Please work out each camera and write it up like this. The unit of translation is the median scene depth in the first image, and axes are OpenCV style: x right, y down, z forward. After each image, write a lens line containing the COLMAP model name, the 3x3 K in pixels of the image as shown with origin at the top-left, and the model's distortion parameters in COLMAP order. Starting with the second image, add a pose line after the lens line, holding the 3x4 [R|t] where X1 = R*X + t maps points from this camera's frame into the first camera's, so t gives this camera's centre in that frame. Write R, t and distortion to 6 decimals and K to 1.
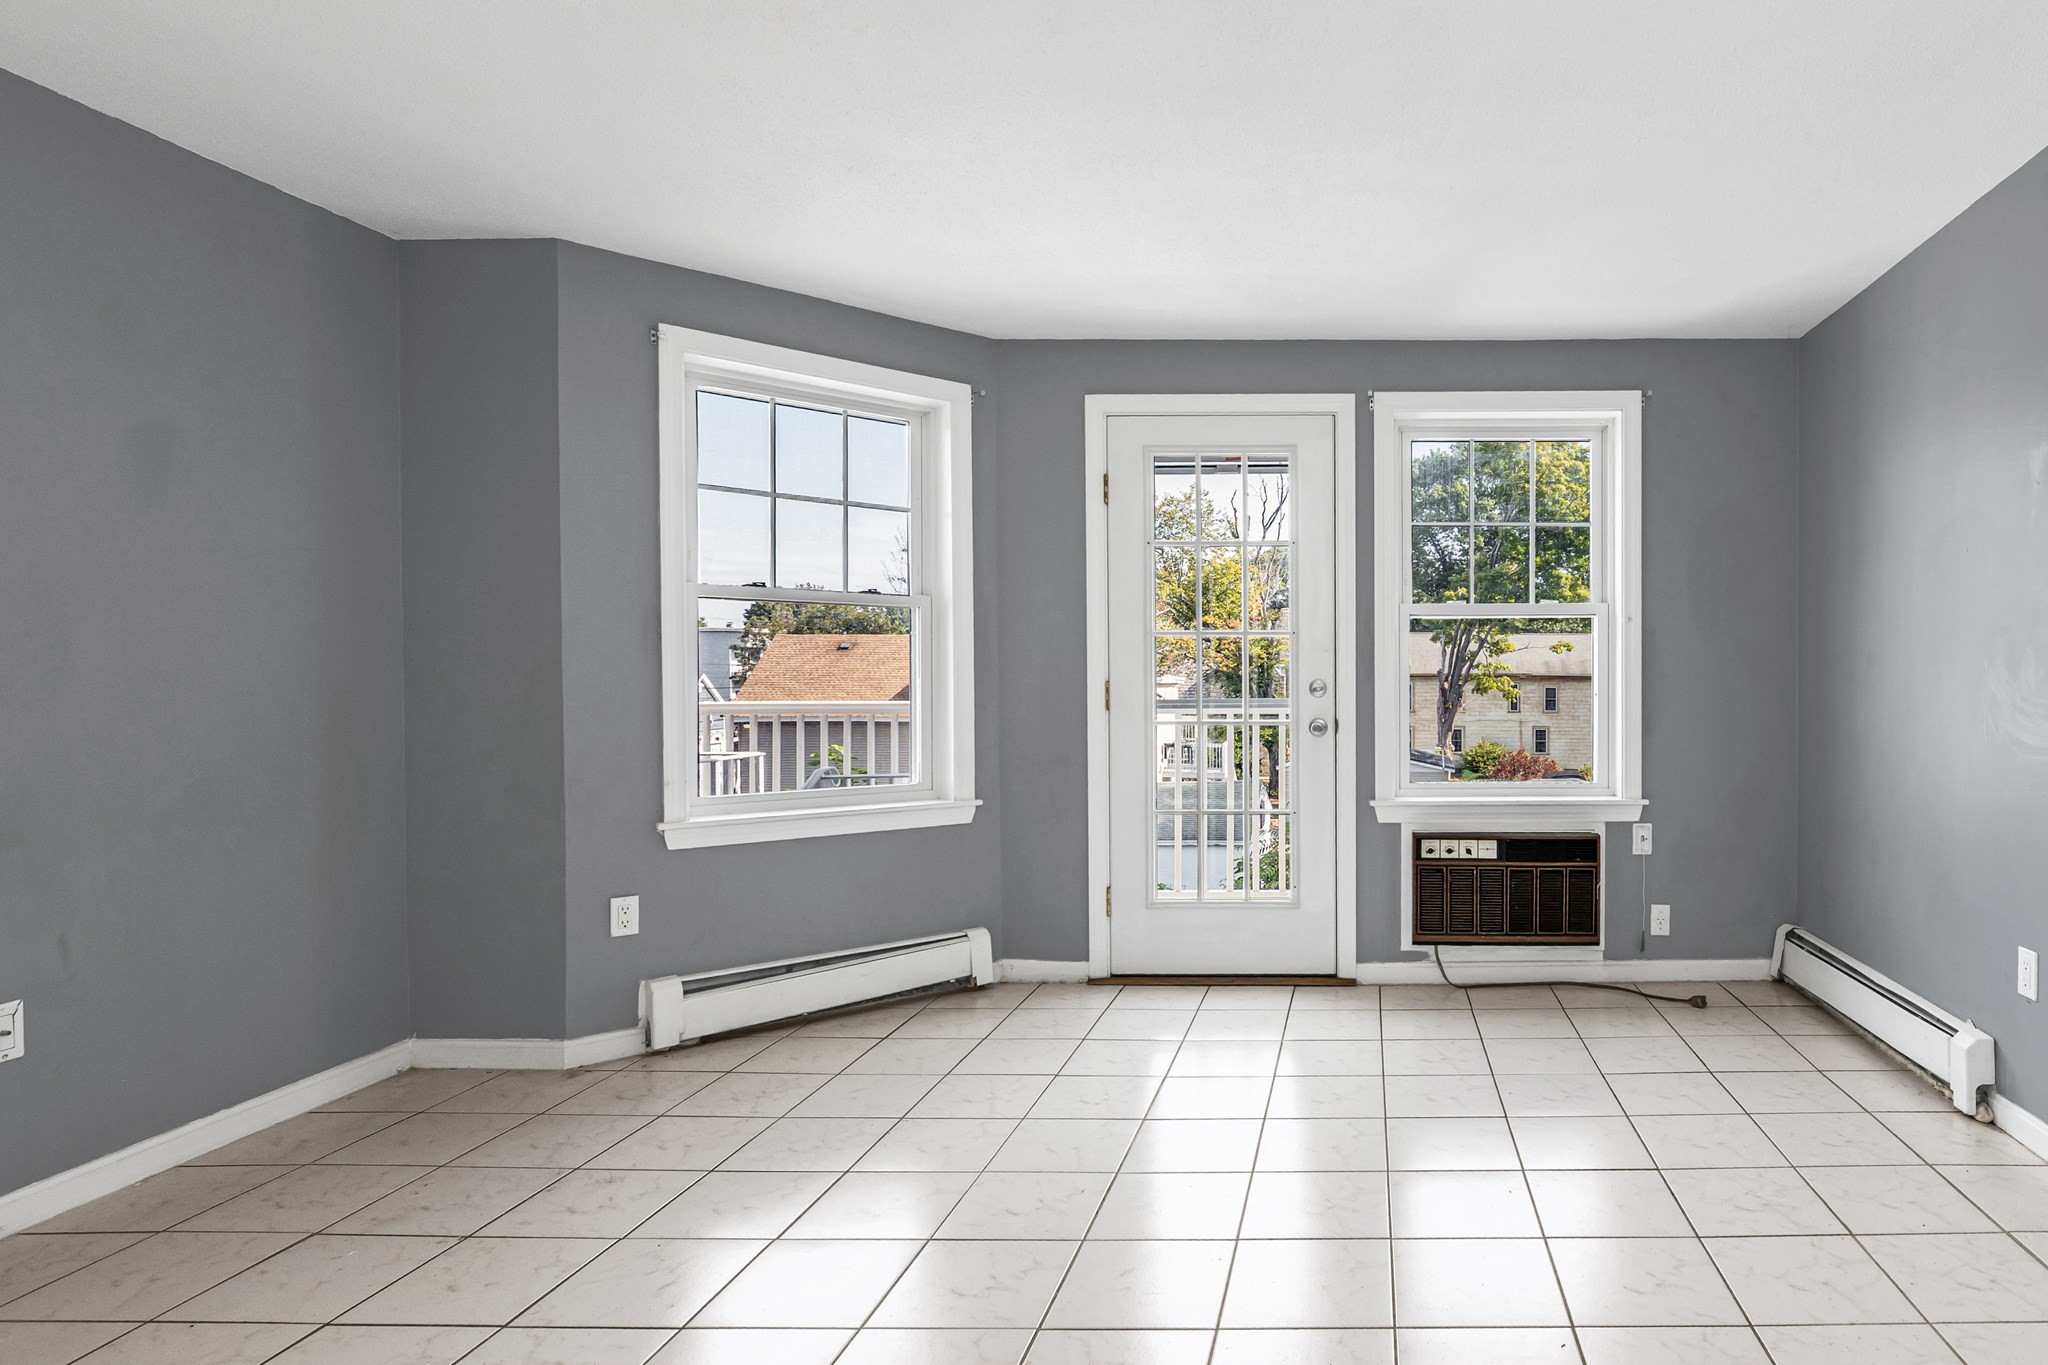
lens RADIAL K [[1190.9, 0, 1230.5], [0, 1190.9, 695.9], [0, 0, 1]] dist [0.005313, -0.002916]
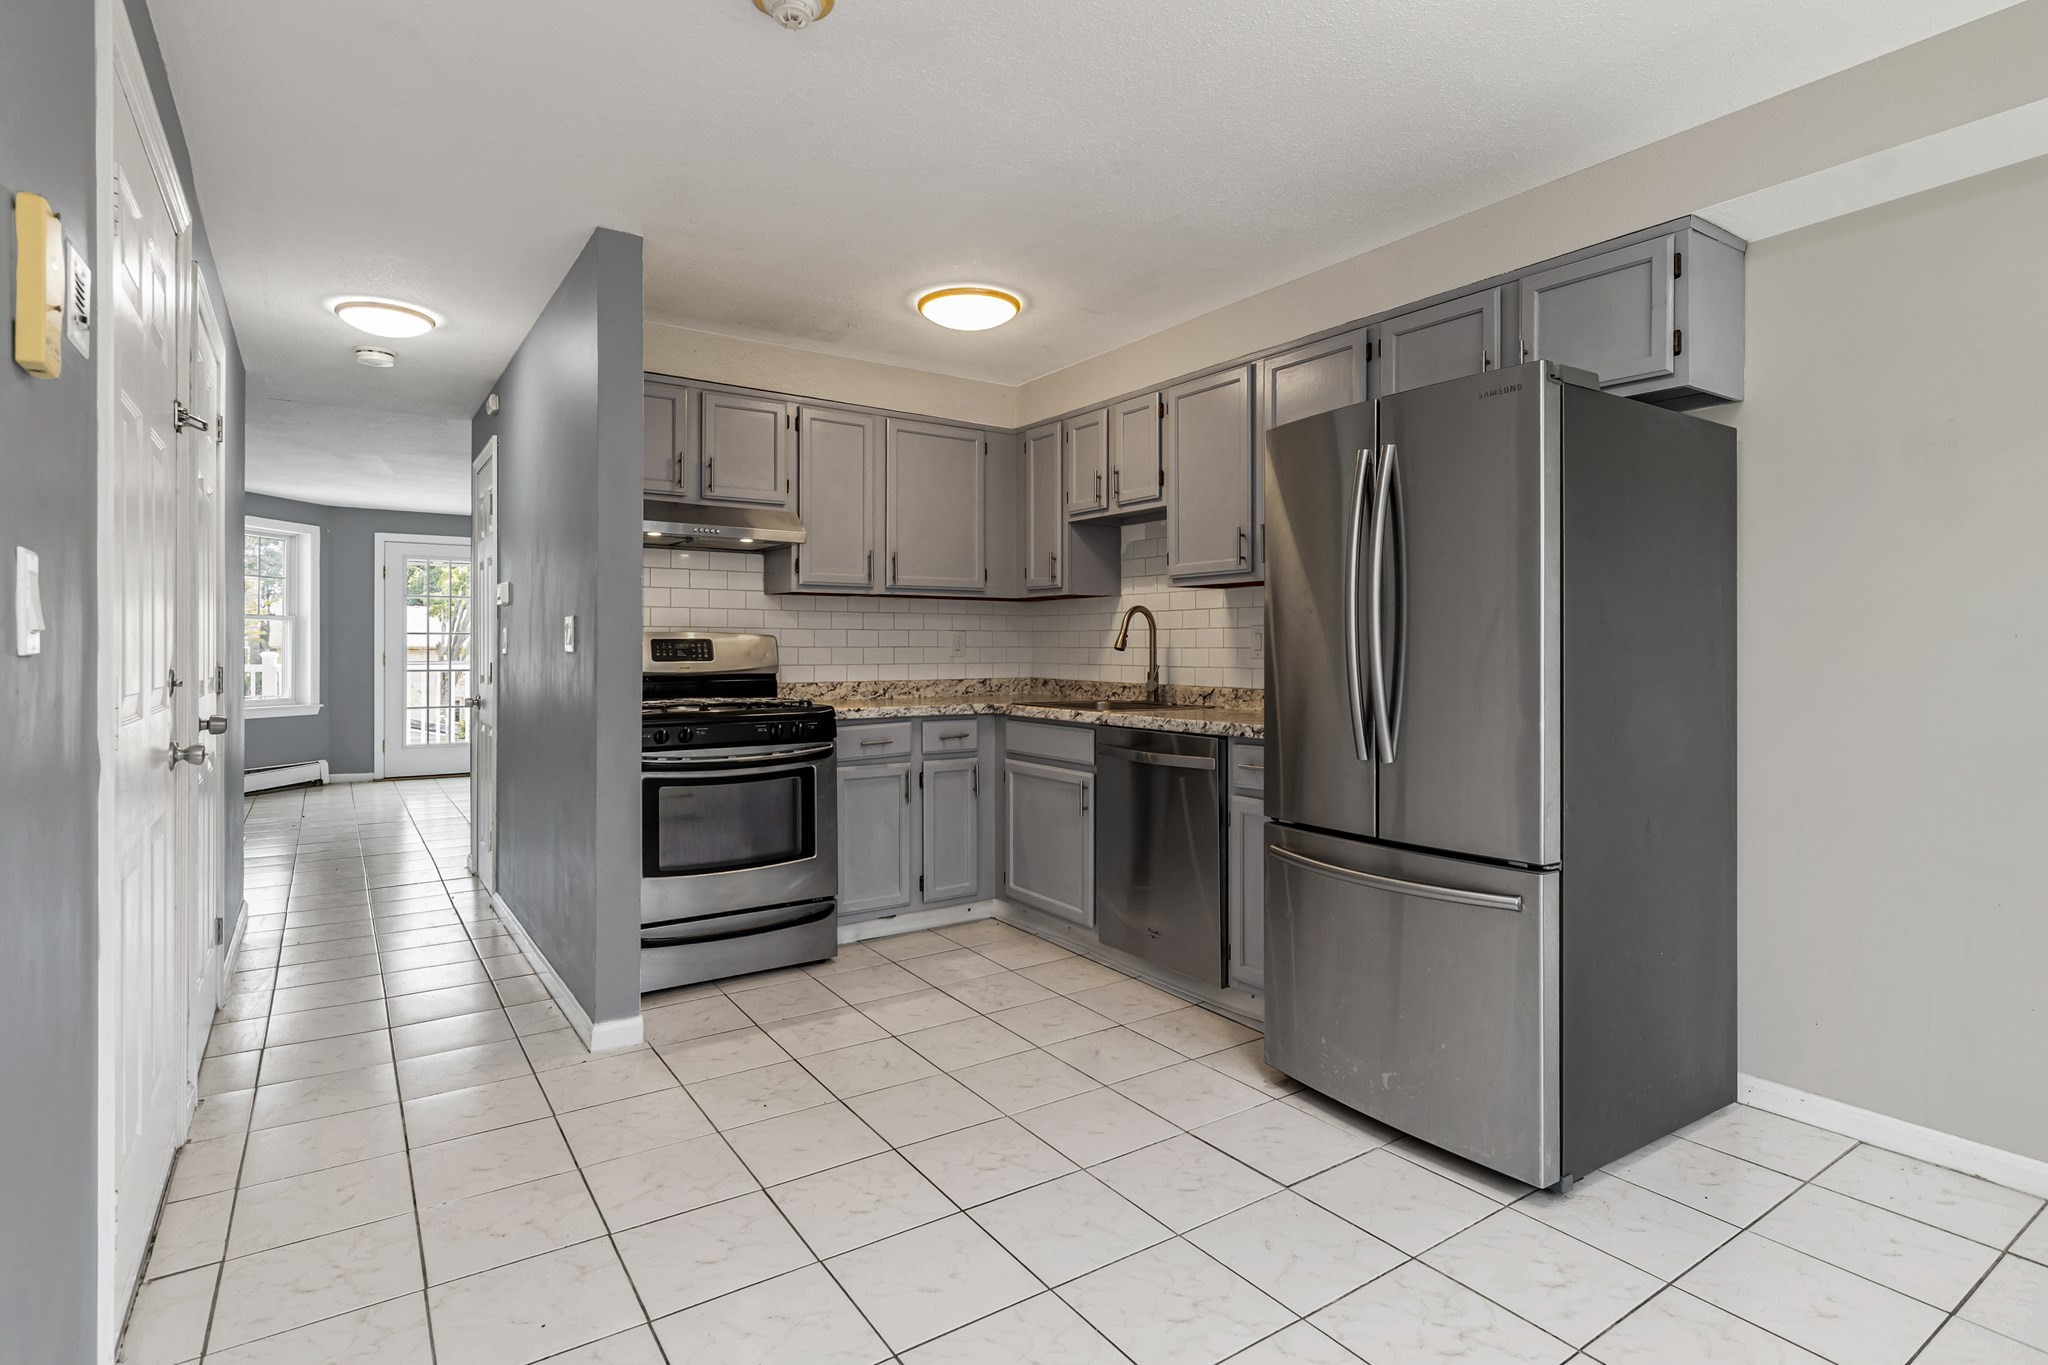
lens RADIAL K [[1015.3, 0, 1034.4], [0, 1015.3, 663.4], [0, 0, 1]] dist [-0.002646, 0.001317]
pose [[0.752630, -0.010848, 0.658355, -0.468035], [0.011410, 0.999929, 0.003433, 0.017449], [-0.658345, 0.004928, 0.752700, -1.401978]]
